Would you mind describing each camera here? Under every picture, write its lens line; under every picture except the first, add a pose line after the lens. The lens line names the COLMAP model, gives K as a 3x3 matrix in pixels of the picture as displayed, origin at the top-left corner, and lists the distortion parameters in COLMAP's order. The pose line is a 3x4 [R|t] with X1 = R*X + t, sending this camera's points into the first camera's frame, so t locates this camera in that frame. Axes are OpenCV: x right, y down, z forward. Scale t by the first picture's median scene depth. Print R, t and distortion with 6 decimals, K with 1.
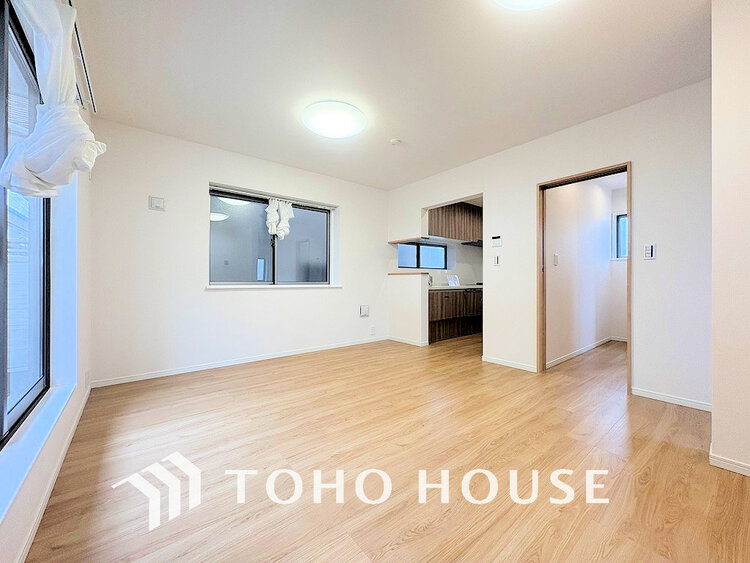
lens RADIAL K [[299.6, 0, 373.8], [0, 299.6, 281.7], [0, 0, 1]] dist [-0.000395, -0.000188]
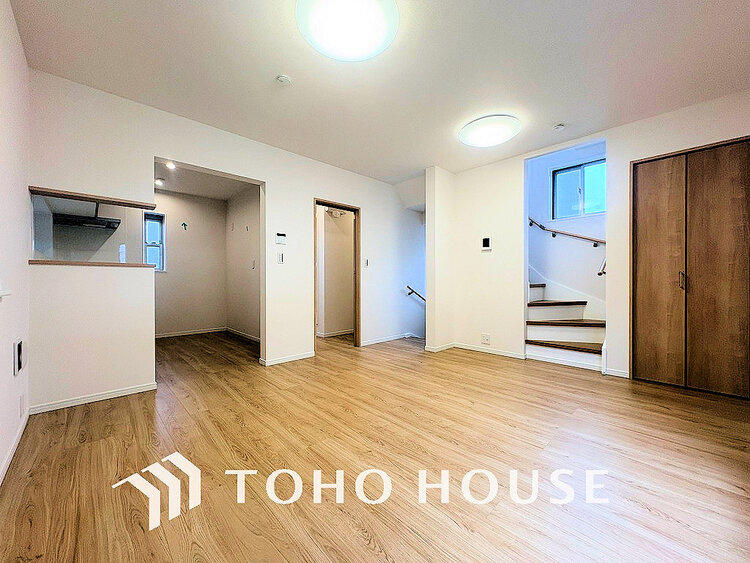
lens RADIAL K [[299.6, 0, 373.8], [0, 299.6, 281.7], [0, 0, 1]] dist [-0.000395, -0.000188]
pose [[-0.092688, 0.000607, 0.995695, -0.738442], [0.003049, 0.999995, -0.000325, 0.008786], [-0.995691, 0.003006, -0.092690, 0.974744]]
